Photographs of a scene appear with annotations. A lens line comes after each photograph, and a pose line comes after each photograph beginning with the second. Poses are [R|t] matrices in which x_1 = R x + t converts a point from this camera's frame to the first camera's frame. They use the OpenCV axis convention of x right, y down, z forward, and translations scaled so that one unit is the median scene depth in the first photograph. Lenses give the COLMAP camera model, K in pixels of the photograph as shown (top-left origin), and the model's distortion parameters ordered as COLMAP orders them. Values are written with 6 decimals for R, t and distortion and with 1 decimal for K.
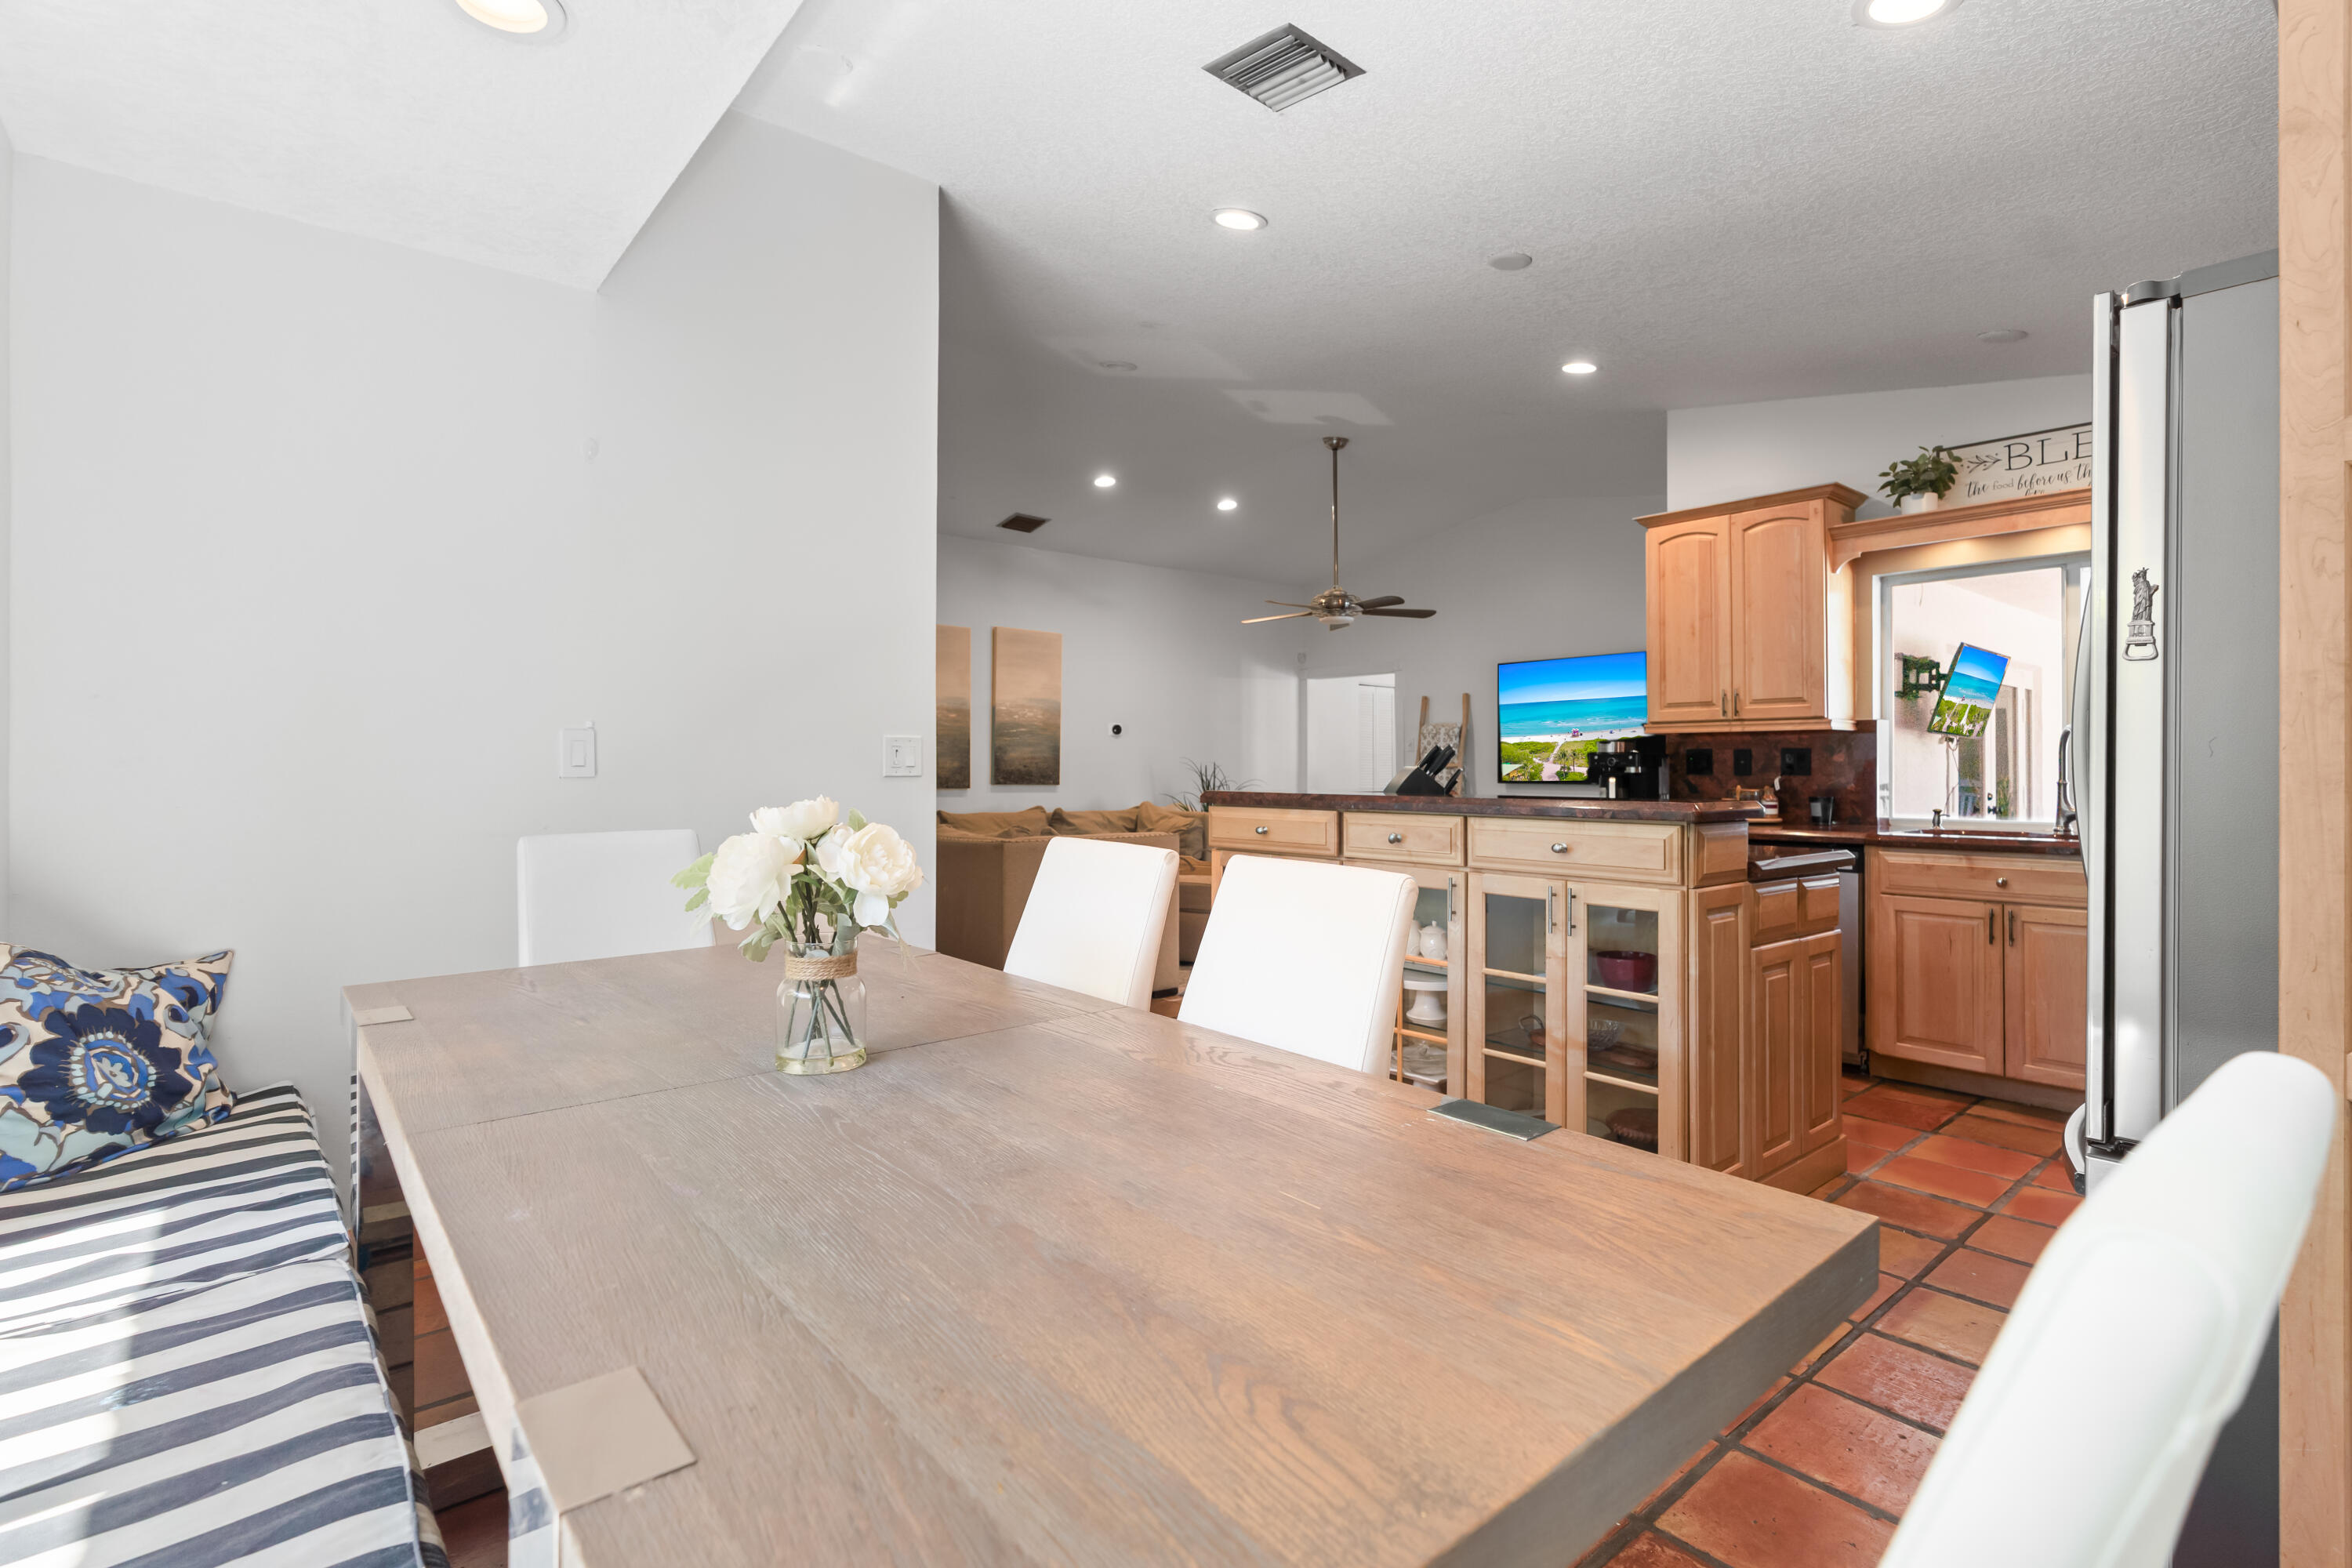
lens RADIAL K [[1101.0, 0, 1178.2], [0, 1101.0, 763.4], [0, 0, 1]] dist [-0.001164, 0.000160]
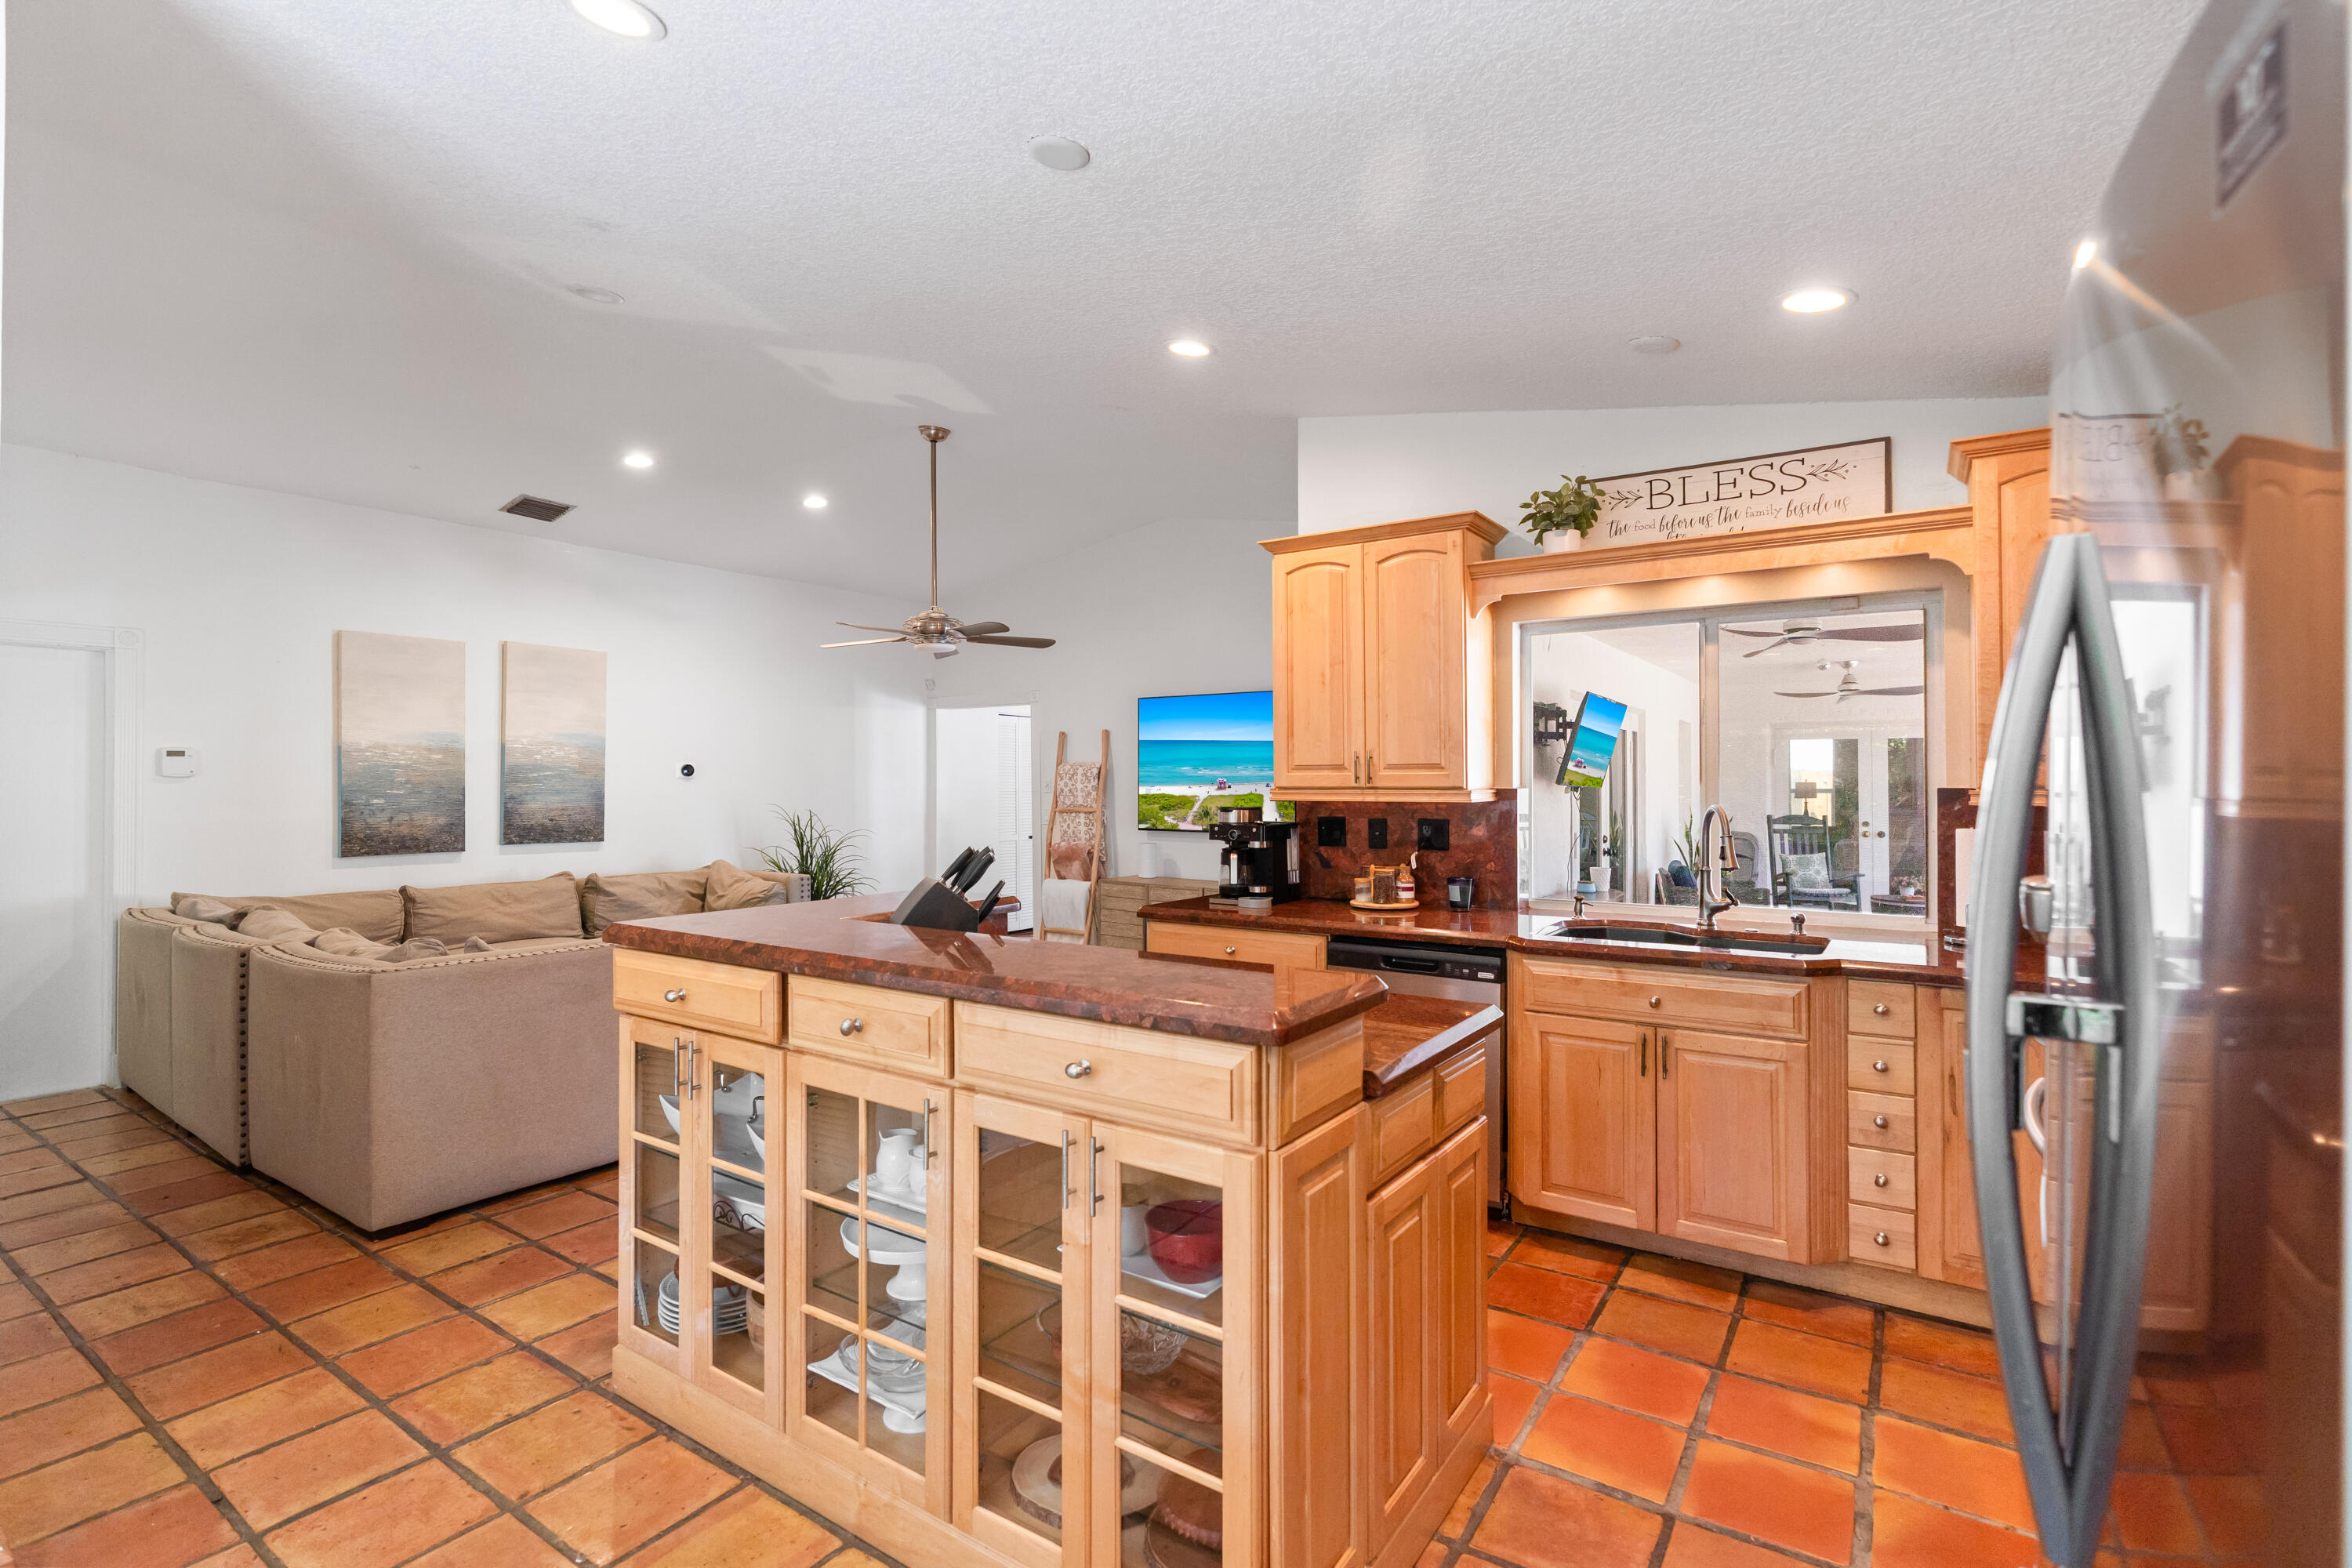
lens RADIAL K [[1074.8, 0, 1168.8], [0, 1074.8, 786.0], [0, 0, 1]] dist [-0.010397, 0.000553]
pose [[0.964099, -0.004329, 0.265508, 0.097772], [0.001251, 0.999930, 0.011762, -0.035133], [-0.265540, -0.011007, 0.964037, 0.172112]]
